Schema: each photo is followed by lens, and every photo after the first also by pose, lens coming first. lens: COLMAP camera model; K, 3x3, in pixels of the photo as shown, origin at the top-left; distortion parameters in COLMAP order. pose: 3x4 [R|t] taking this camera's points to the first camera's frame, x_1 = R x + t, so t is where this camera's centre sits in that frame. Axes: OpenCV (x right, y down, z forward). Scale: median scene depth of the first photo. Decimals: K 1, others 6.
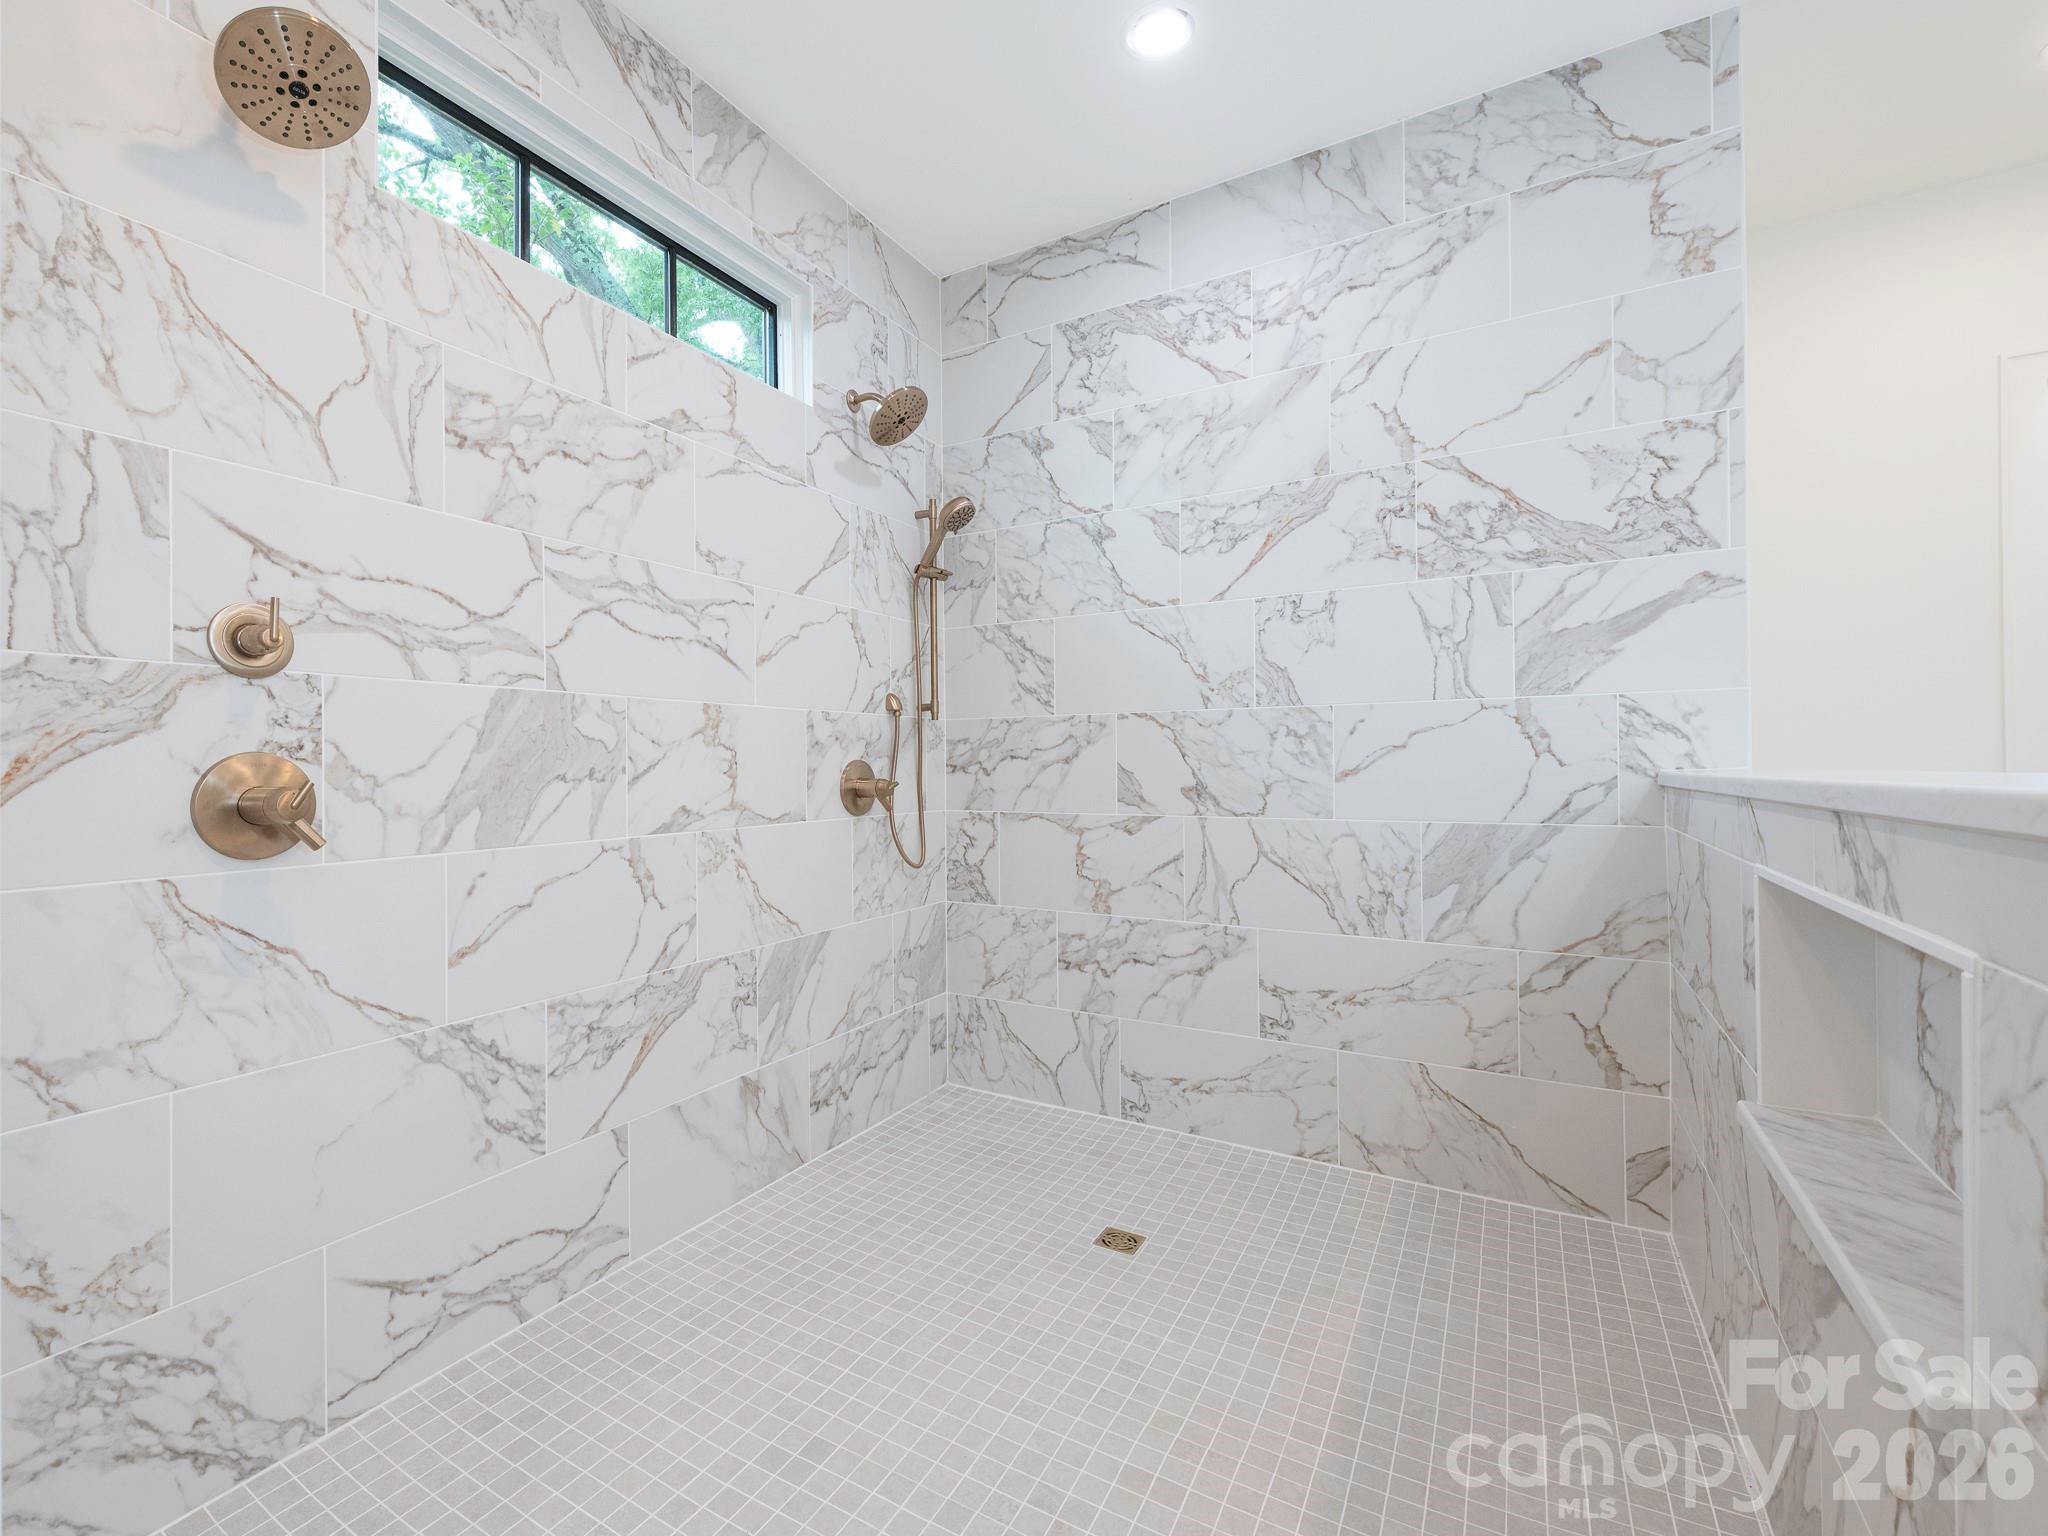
lens RADIAL K [[938.3, 0, 994.2], [0, 938.3, 770.9], [0, 0, 1]] dist [0.000670, -0.000515]
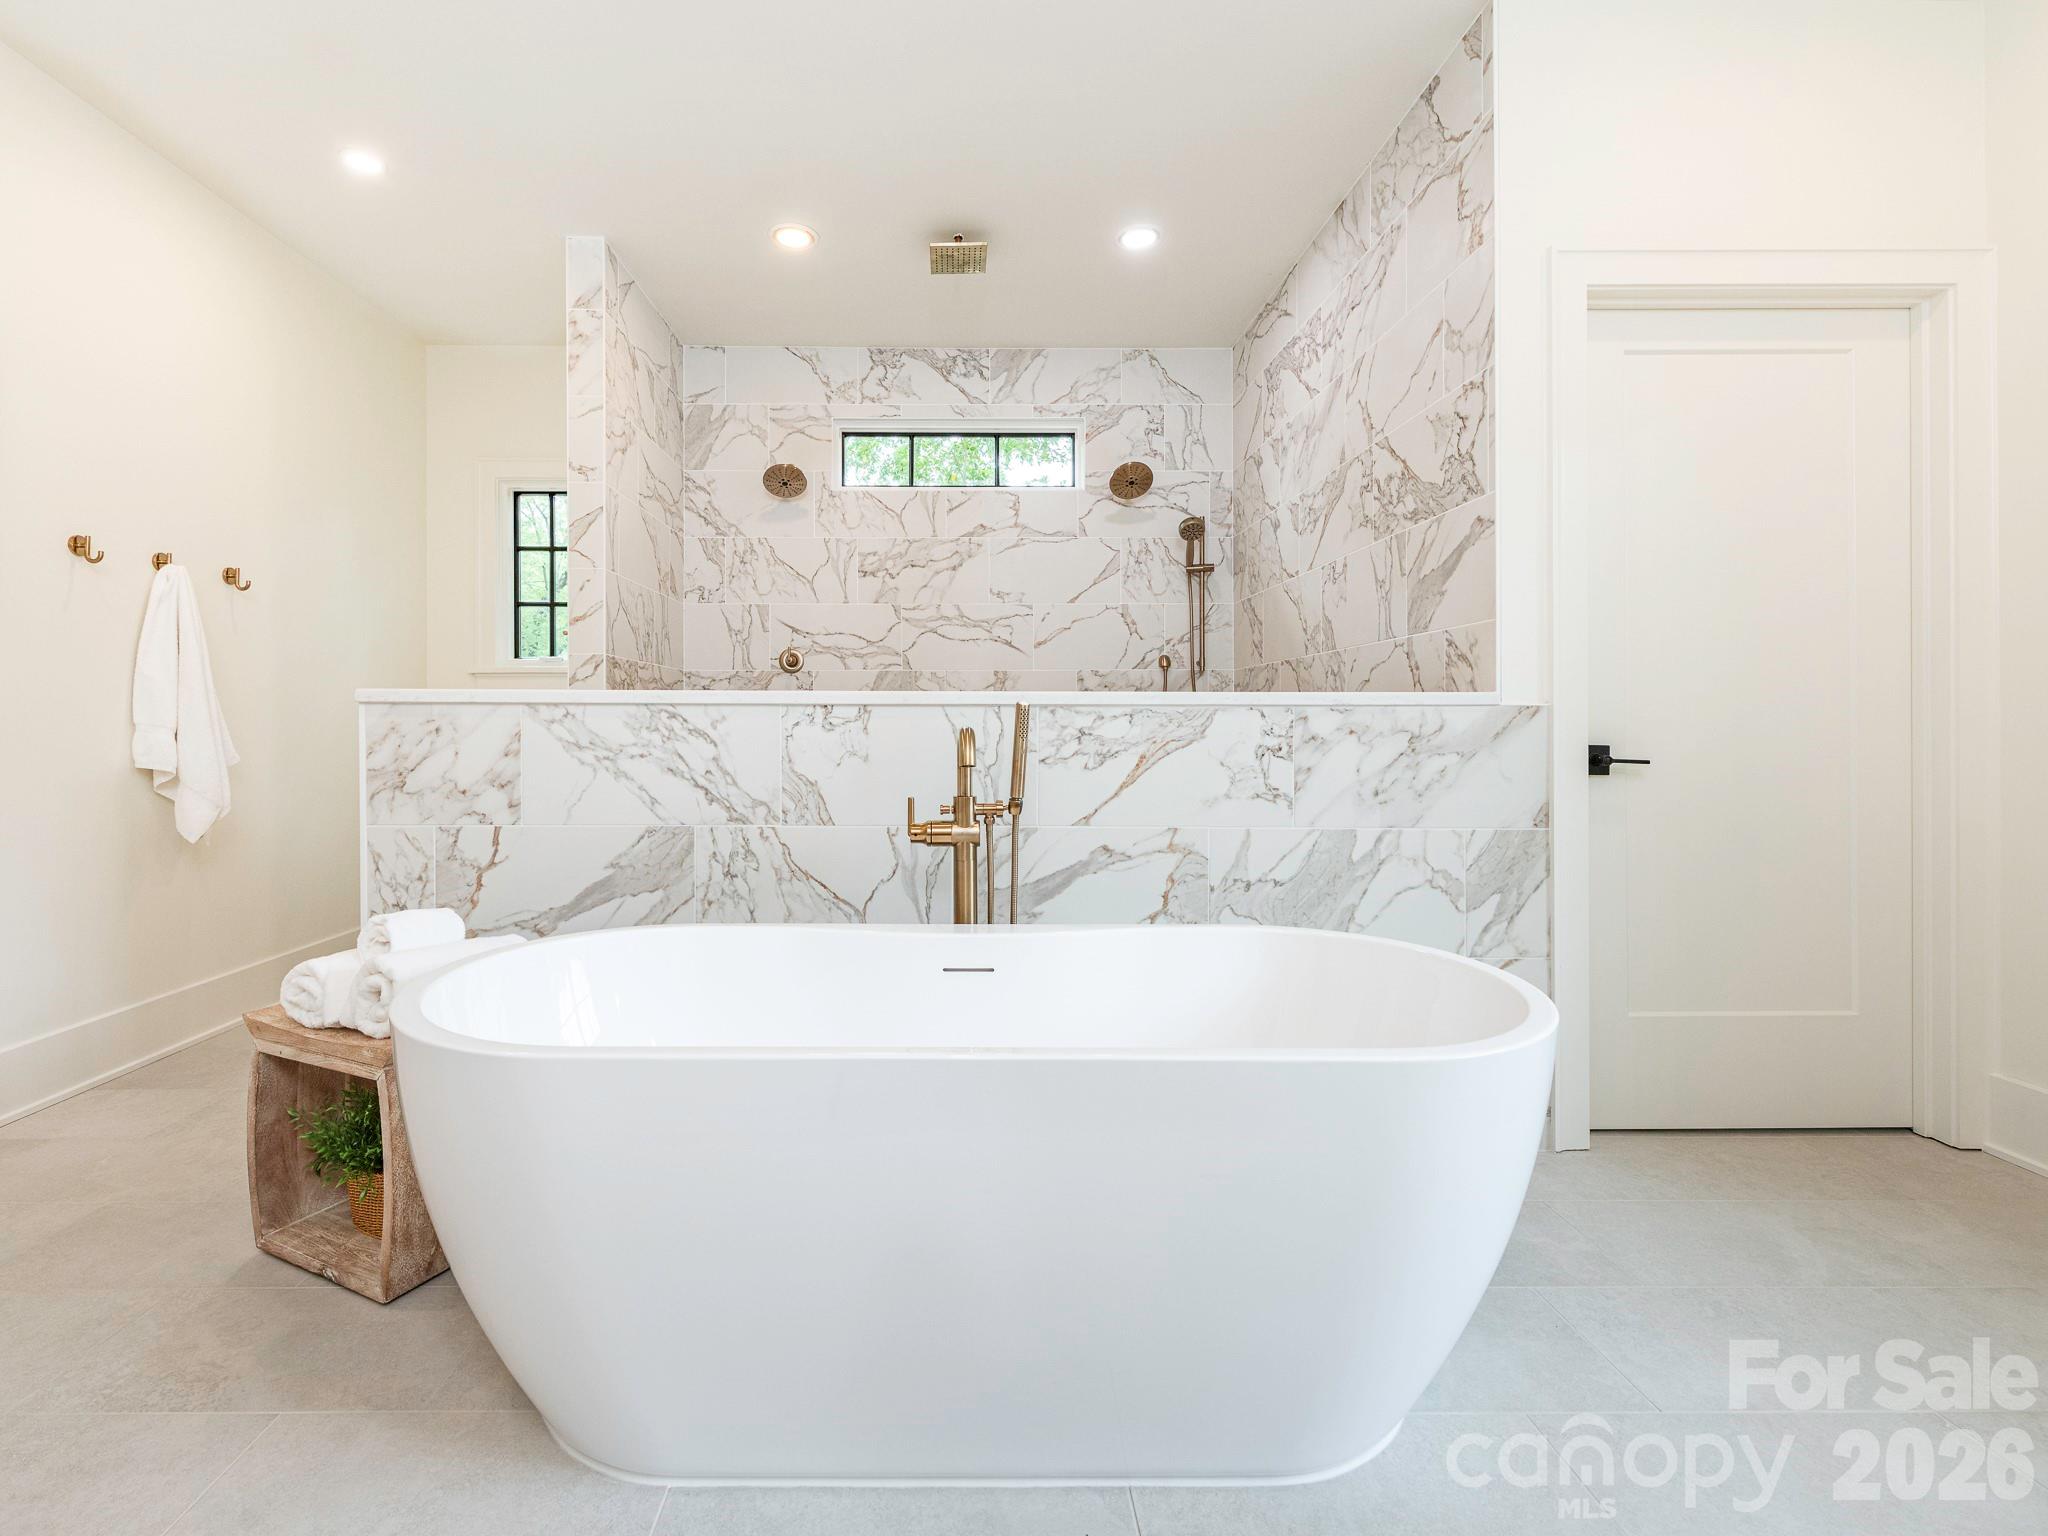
lens RADIAL K [[951.2, 0, 963.0], [0, 951.2, 725.4], [0, 0, 1]] dist [0.001886, -0.000117]
pose [[0.535204, 0.007839, -0.844687, 1.155635], [-0.005799, 0.999967, 0.005606, 0.026869], [0.844703, 0.001898, 0.535232, -0.096333]]
